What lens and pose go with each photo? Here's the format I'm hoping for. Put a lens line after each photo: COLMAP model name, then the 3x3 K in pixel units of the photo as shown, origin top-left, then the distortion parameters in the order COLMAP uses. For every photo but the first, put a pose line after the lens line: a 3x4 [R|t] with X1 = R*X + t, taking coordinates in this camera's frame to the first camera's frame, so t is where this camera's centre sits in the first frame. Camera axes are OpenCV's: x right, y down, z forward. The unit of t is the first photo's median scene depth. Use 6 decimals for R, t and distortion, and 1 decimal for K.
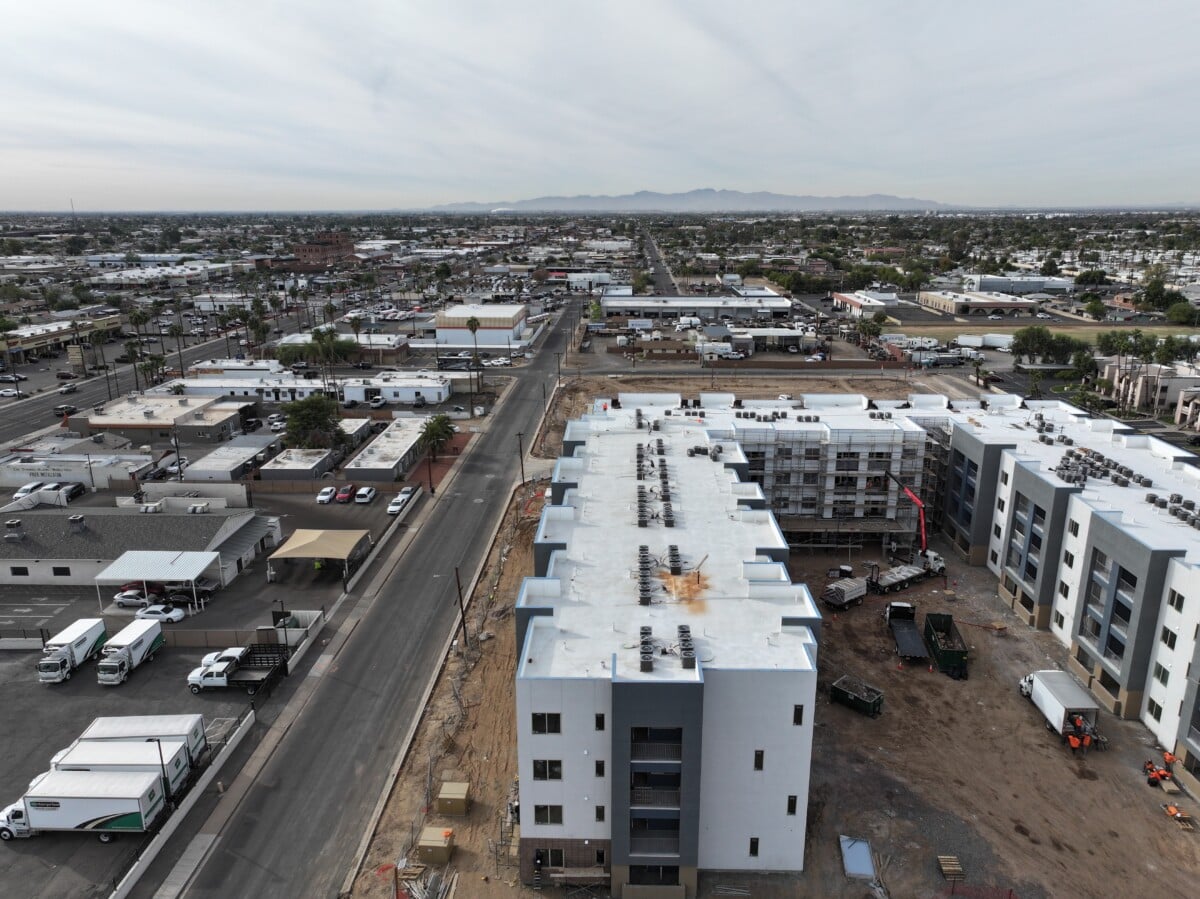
lens RADIAL K [[844.1, 0, 606.2], [0, 844.1, 445.4], [0, 0, 1]] dist [-0.002329, 0.020243]
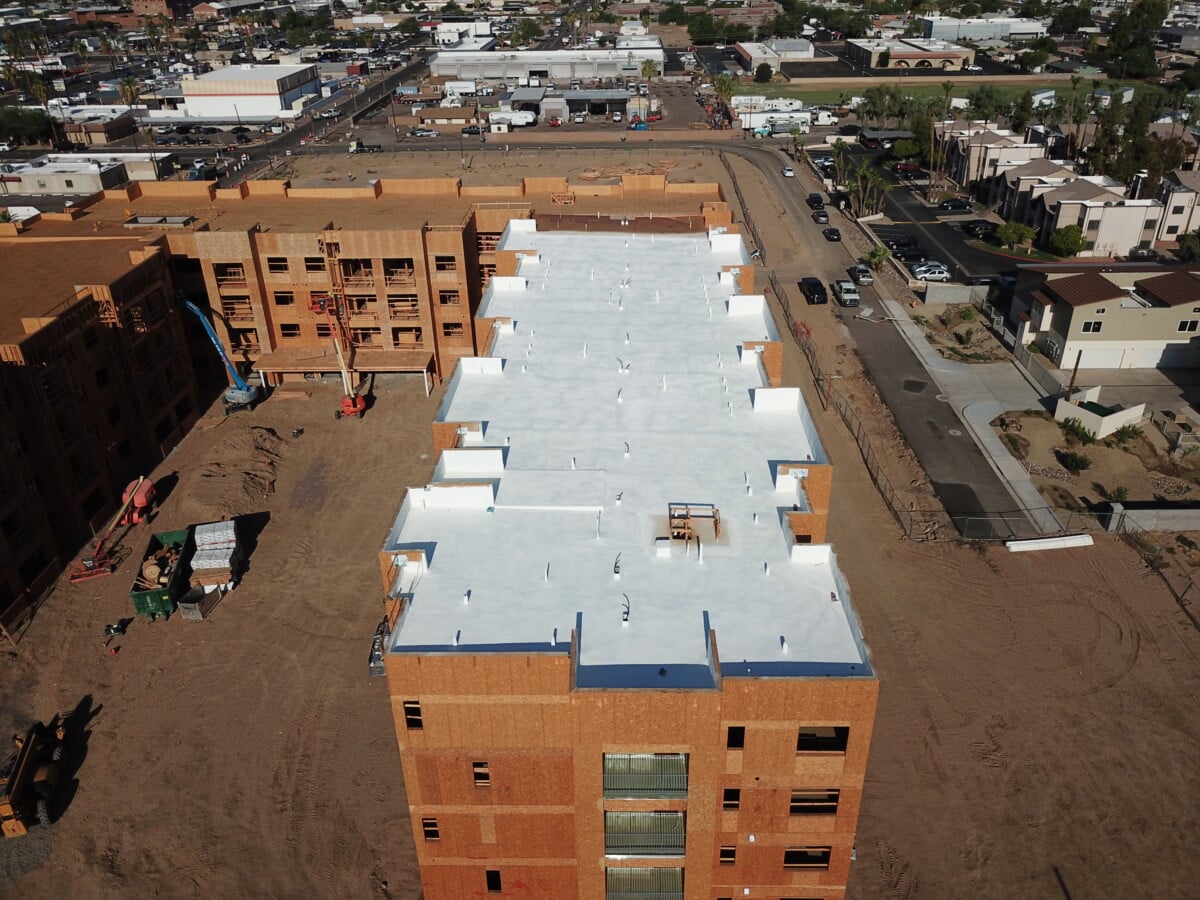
lens RADIAL K [[925.1, 0, 613.0], [0, 925.1, 447.6], [0, 0, 1]] dist [0.001995, -0.001127]
pose [[0.999845, -0.016881, 0.005066, 0.514552], [0.015312, 0.974335, 0.224582, -0.012180], [-0.008727, -0.224469, 0.974442, 0.182242]]
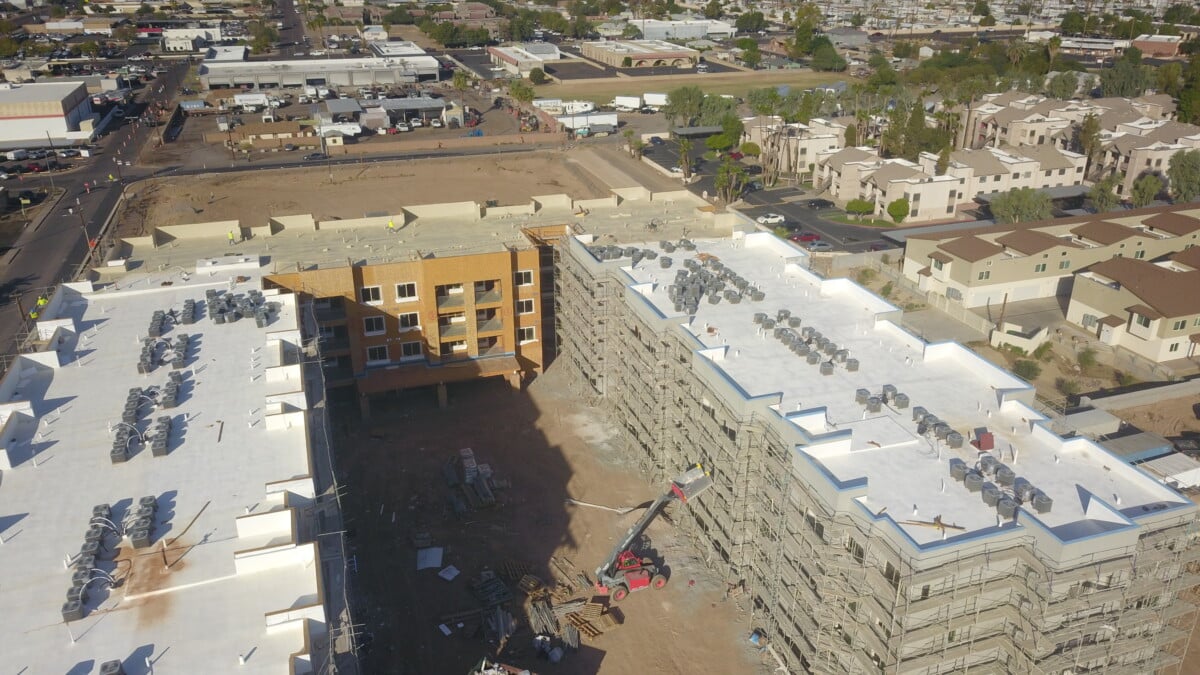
lens RADIAL K [[916.8, 0, 611.1], [0, 916.8, 338.7], [0, 0, 1]] dist [0.013494, -0.004869]
pose [[0.936779, -0.136894, 0.322032, 0.142954], [0.091015, 0.983946, 0.153512, -0.063762], [-0.337877, -0.114497, 0.934200, 0.111098]]
